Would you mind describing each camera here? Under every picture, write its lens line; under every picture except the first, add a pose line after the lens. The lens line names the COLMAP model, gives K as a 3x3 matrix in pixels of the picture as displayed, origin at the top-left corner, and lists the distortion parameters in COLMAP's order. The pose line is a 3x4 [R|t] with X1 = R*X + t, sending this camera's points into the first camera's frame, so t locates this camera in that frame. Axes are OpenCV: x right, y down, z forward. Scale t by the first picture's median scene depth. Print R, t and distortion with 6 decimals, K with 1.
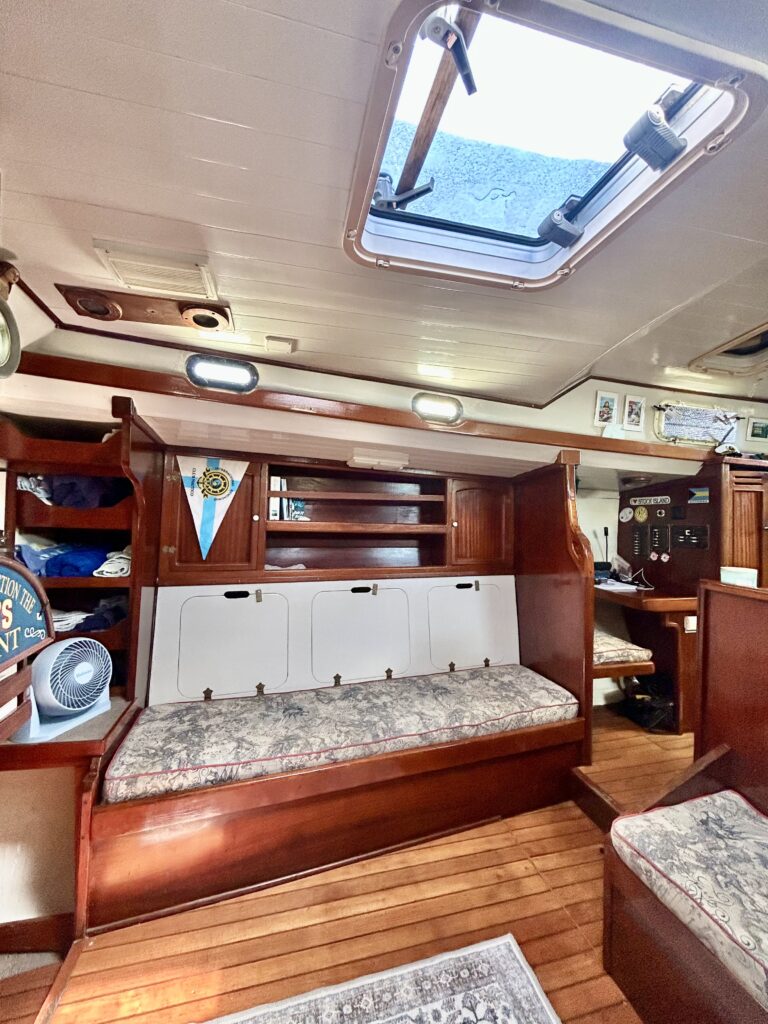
lens RADIAL K [[413.1, 0, 385.2], [0, 413.1, 509.9], [0, 0, 1]] dist [-0.001143, 0.000813]
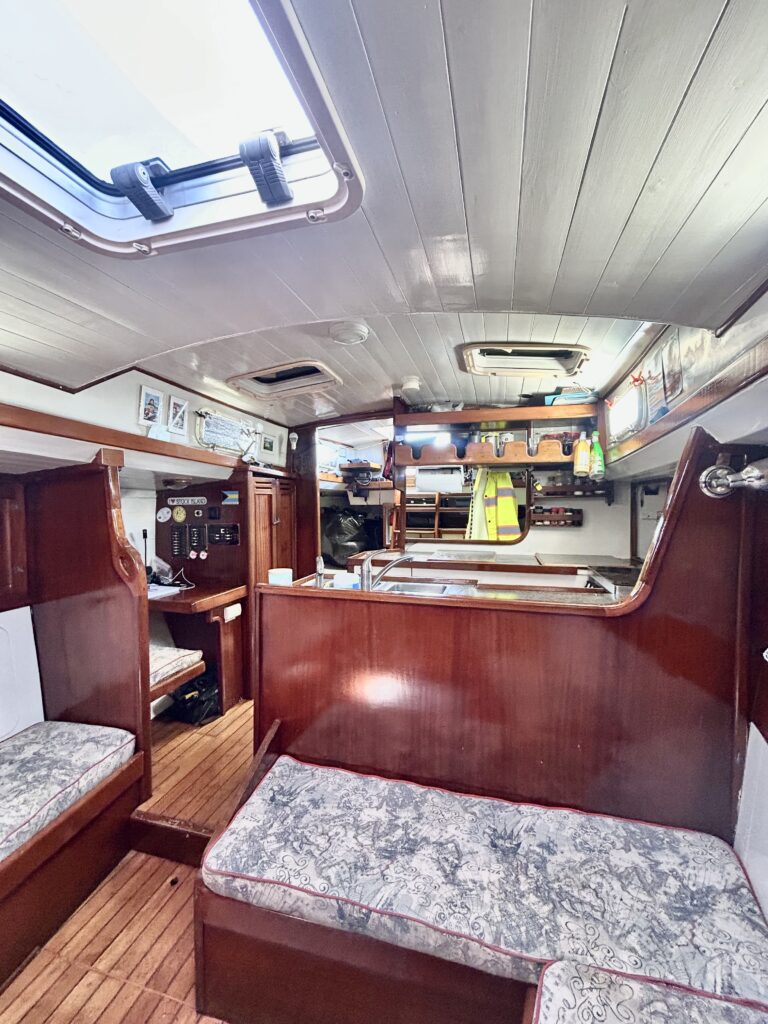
lens RADIAL K [[414.5, 0, 384.0], [0, 414.5, 512.0], [0, 0, 1]] dist [-0.000062, 0.000435]
pose [[0.483519, -0.043124, 0.874271, -0.029032], [0.004253, 0.998890, 0.046919, -0.052416], [-0.875324, -0.018968, 0.483165, 0.098991]]
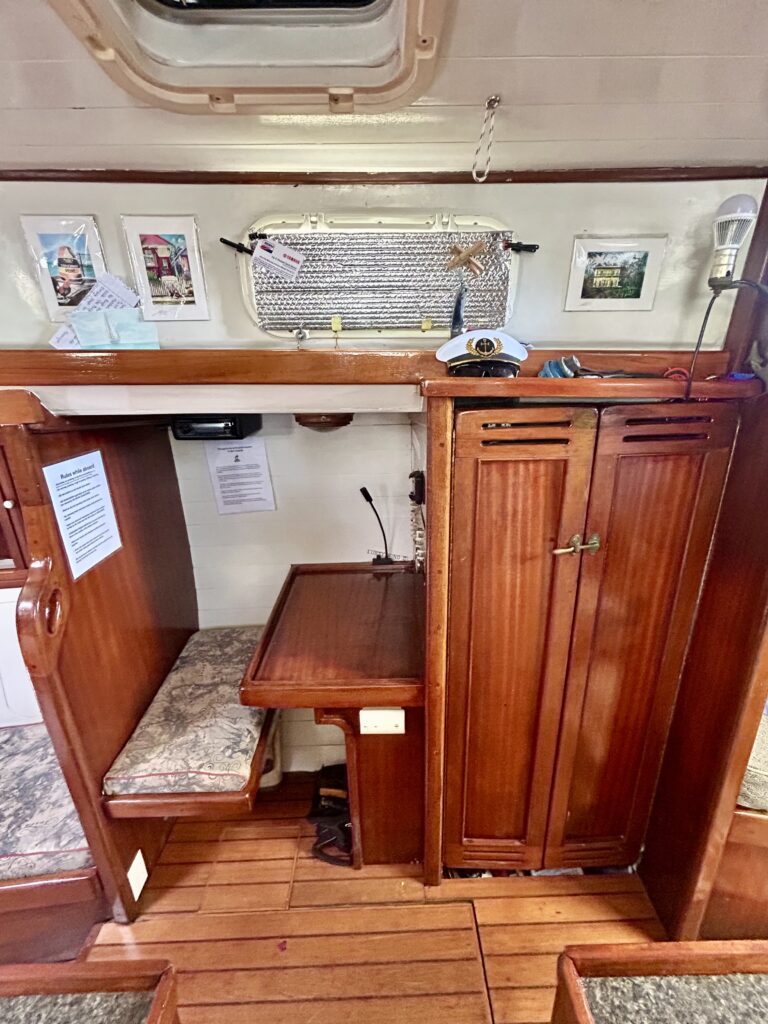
lens RADIAL K [[447.0, 0, 384.0], [0, 447.0, 512.0], [0, 0, 1]] dist [-0.000129, -0.000028]
pose [[0.974530, 0.031759, -0.221996, 0.911539], [0.044342, 0.943088, 0.329574, -0.155507], [0.219829, -0.331023, 0.917660, 0.611260]]
